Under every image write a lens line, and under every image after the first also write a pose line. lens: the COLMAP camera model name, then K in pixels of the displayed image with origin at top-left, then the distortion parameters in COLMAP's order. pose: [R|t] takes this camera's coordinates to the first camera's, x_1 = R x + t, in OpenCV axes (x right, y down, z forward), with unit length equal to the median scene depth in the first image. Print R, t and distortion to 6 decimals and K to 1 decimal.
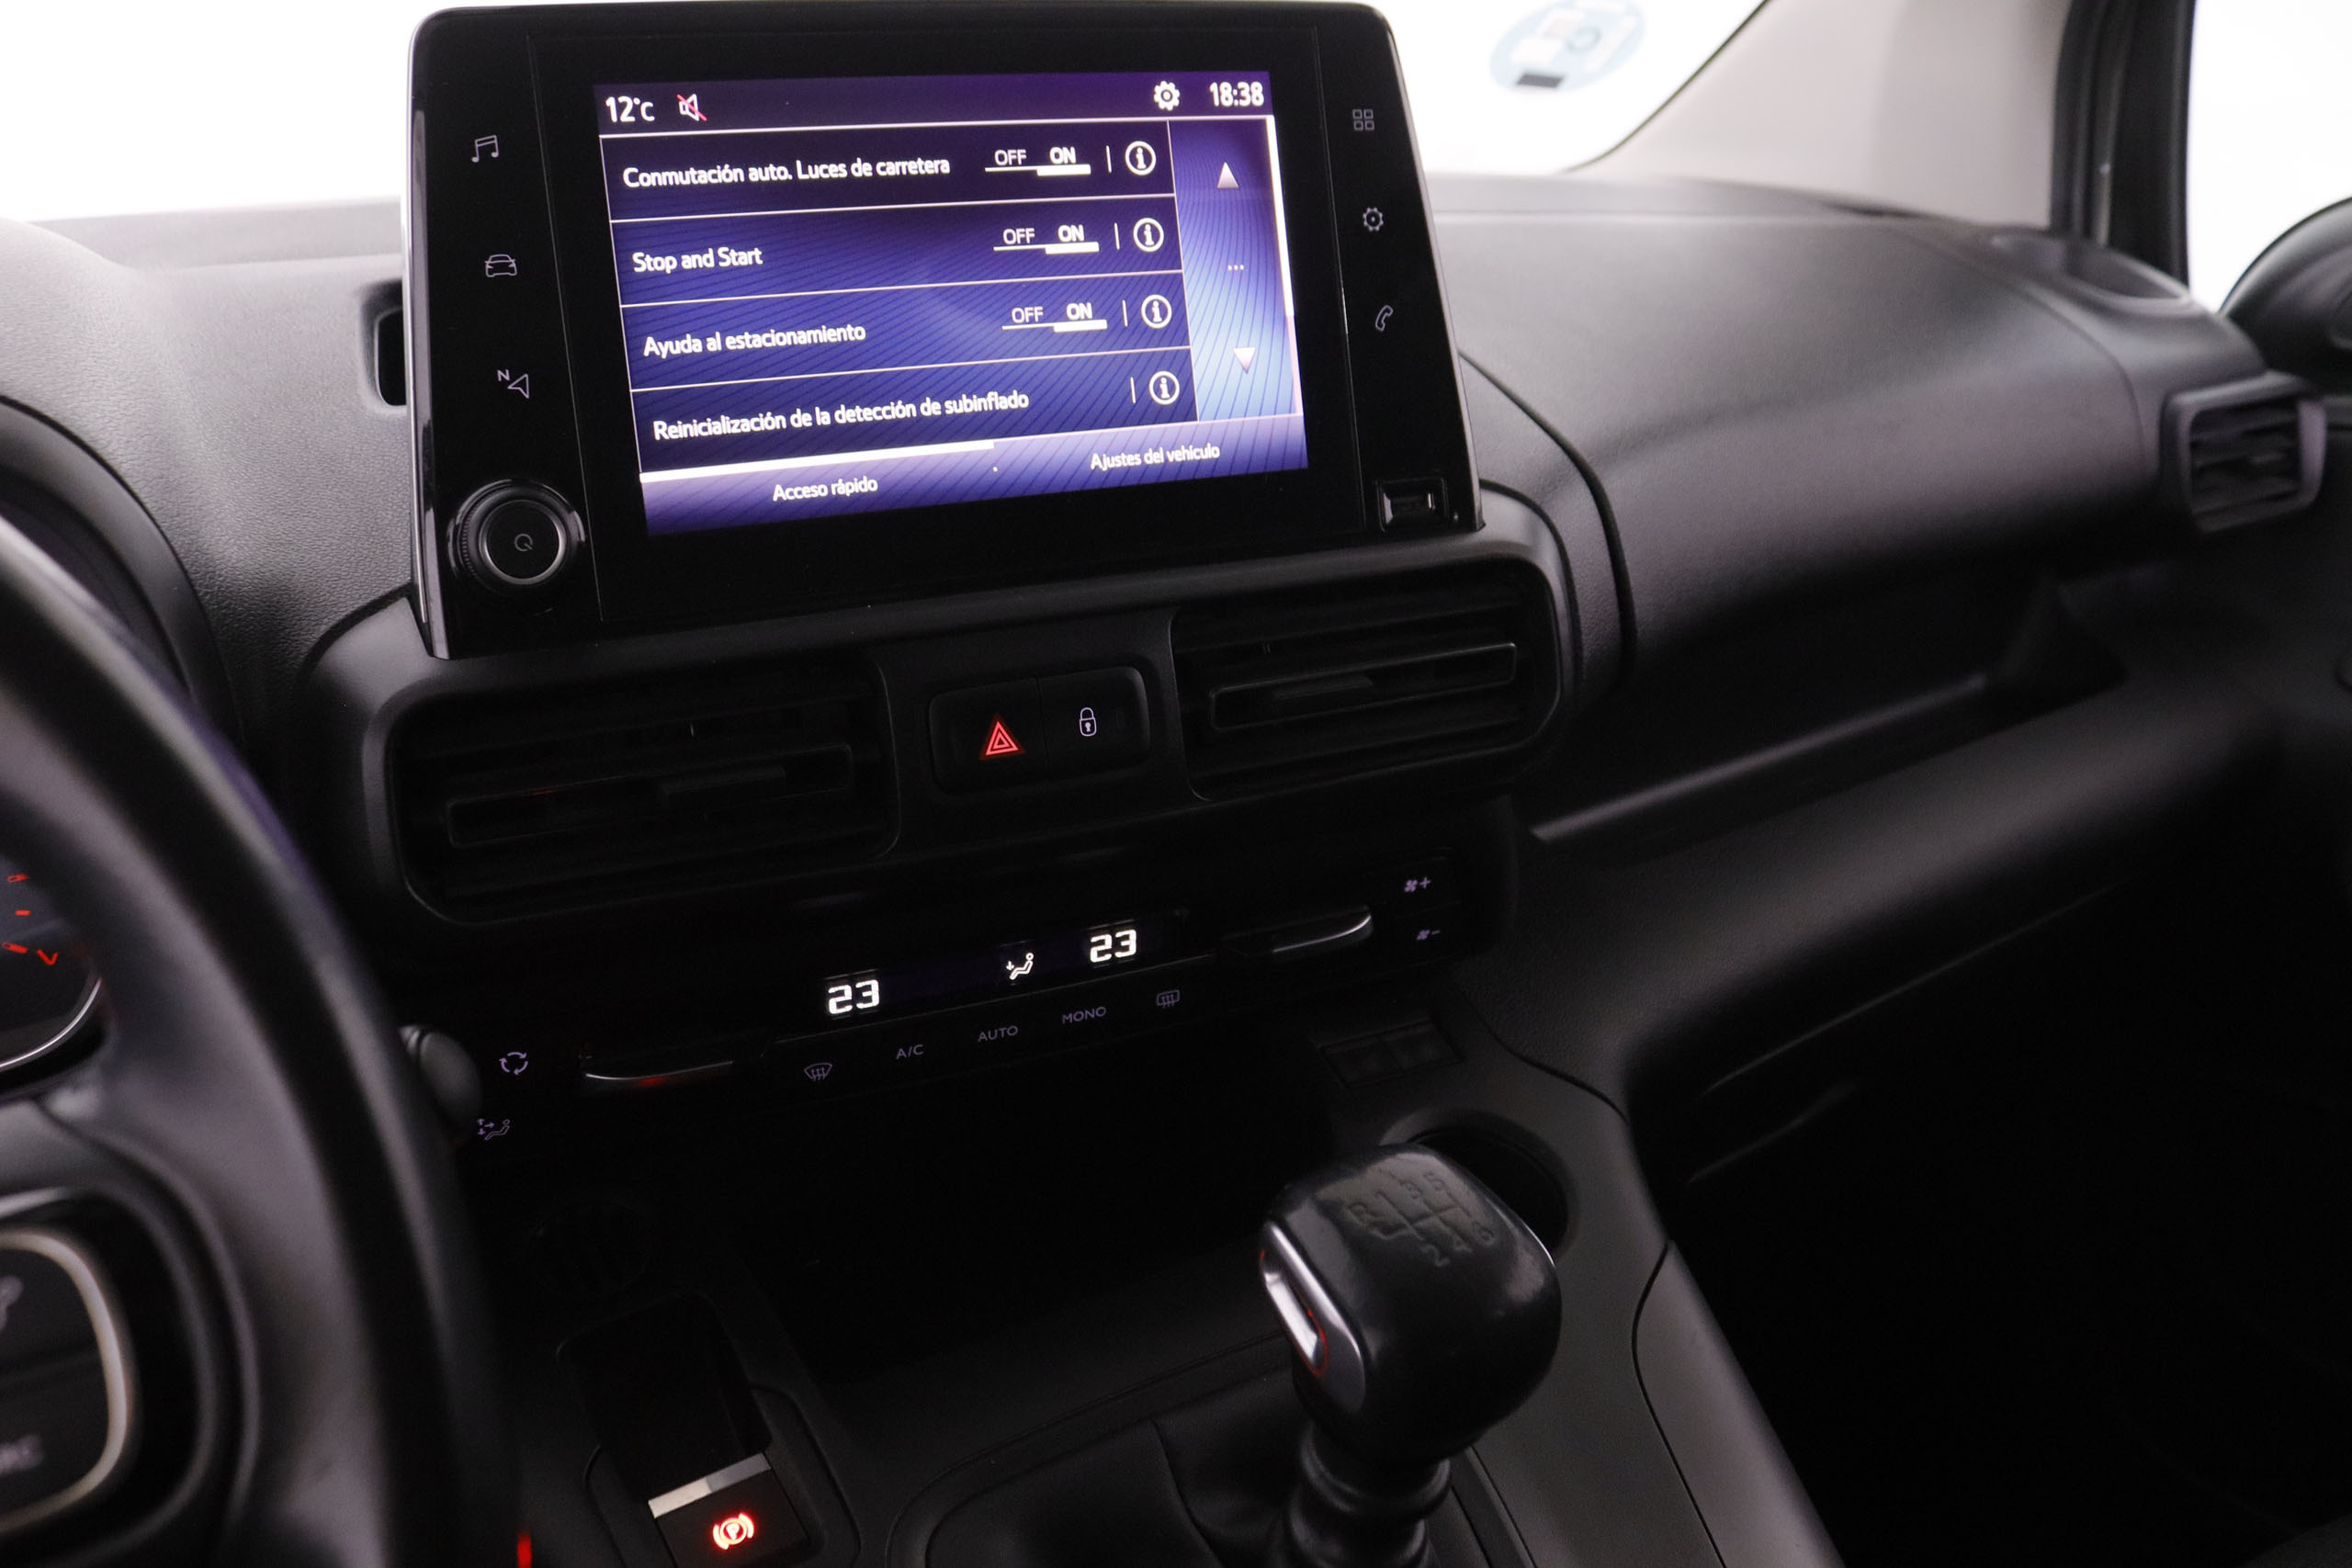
lens RADIAL K [[2015.4, 0, 1203.7], [0, 2015.4, 795.3], [0, 0, 1]] dist [-0.175673, 0.171559]
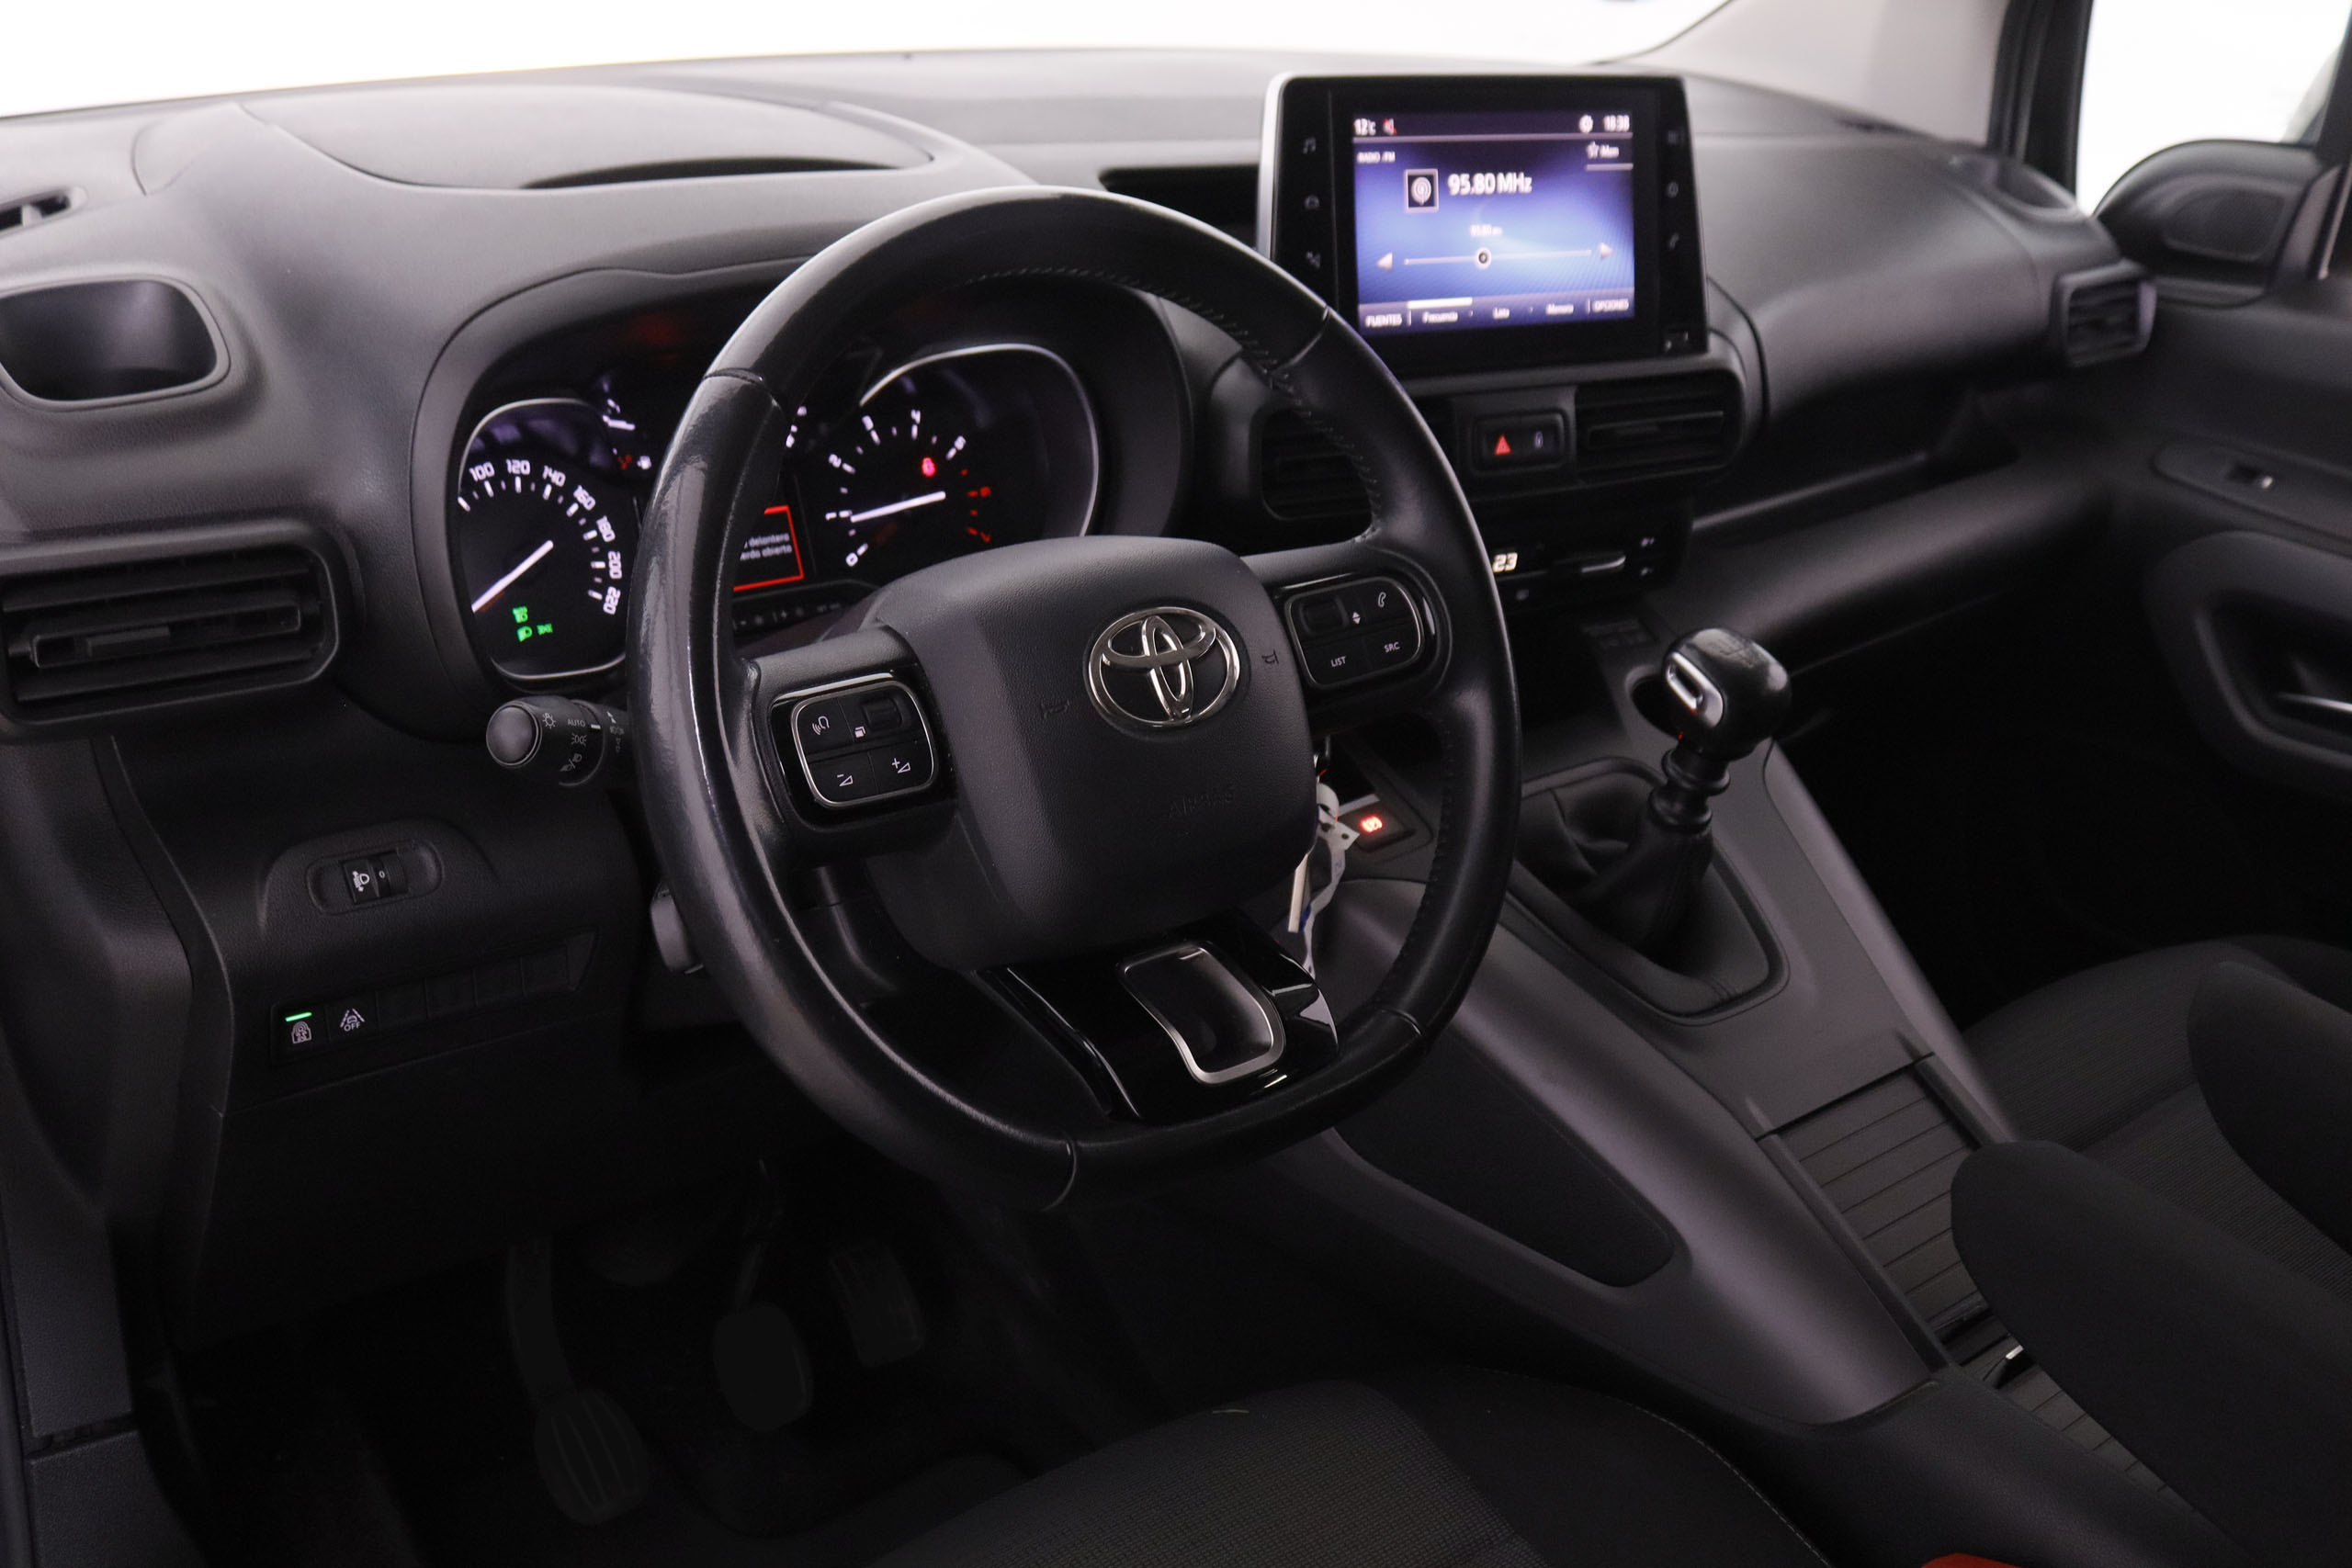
lens RADIAL K [[2266.0, 0, 1254.4], [0, 2266.0, 774.7], [0, 0, 1]] dist [-0.092671, 0.089683]
pose [[0.990850, 0.028627, 0.131894, -0.574983], [-0.039217, 0.996150, 0.078404, 0.120636], [-0.129142, -0.082859, 0.988158, -1.131083]]
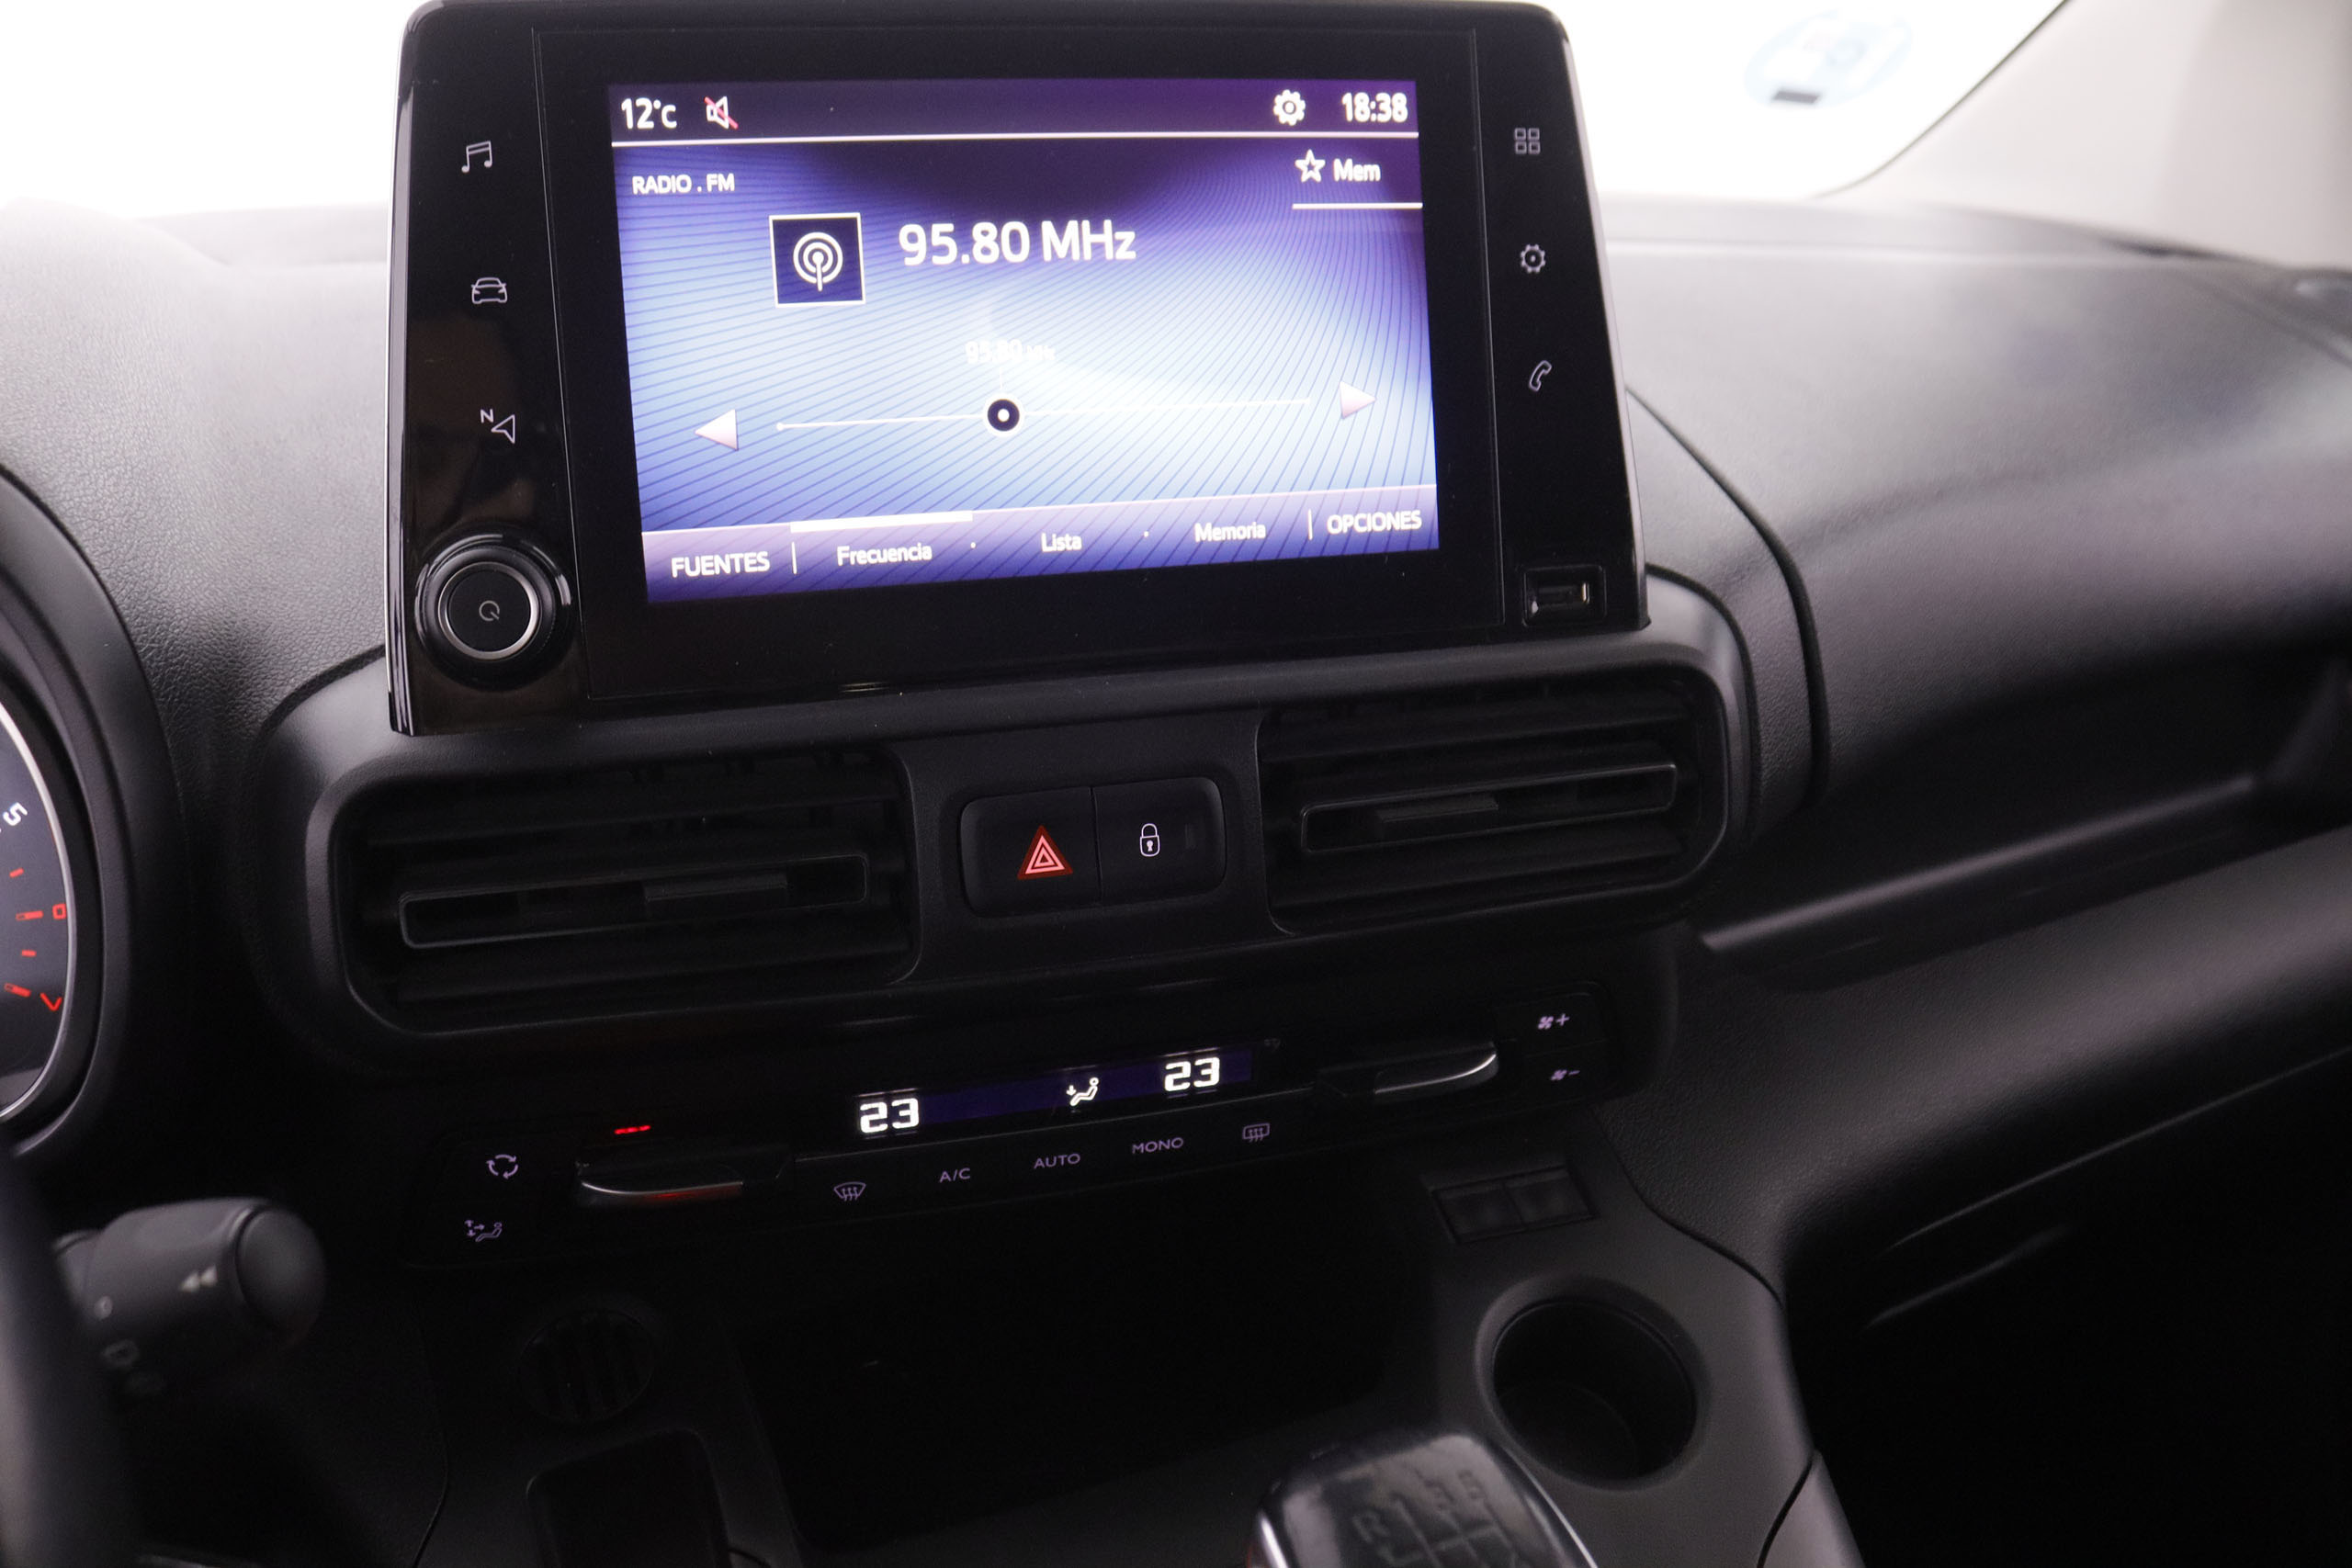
lens RADIAL K [[1929.4, 0, 1179.5], [0, 1929.4, 774.2], [0, 0, 1]] dist [-0.166719, 0.147531]
pose [[0.987576, 0.064558, -0.143267, 0.064186], [-0.064157, 0.997912, 0.007418, -0.064655], [0.143446, 0.001866, 0.989656, 0.171406]]
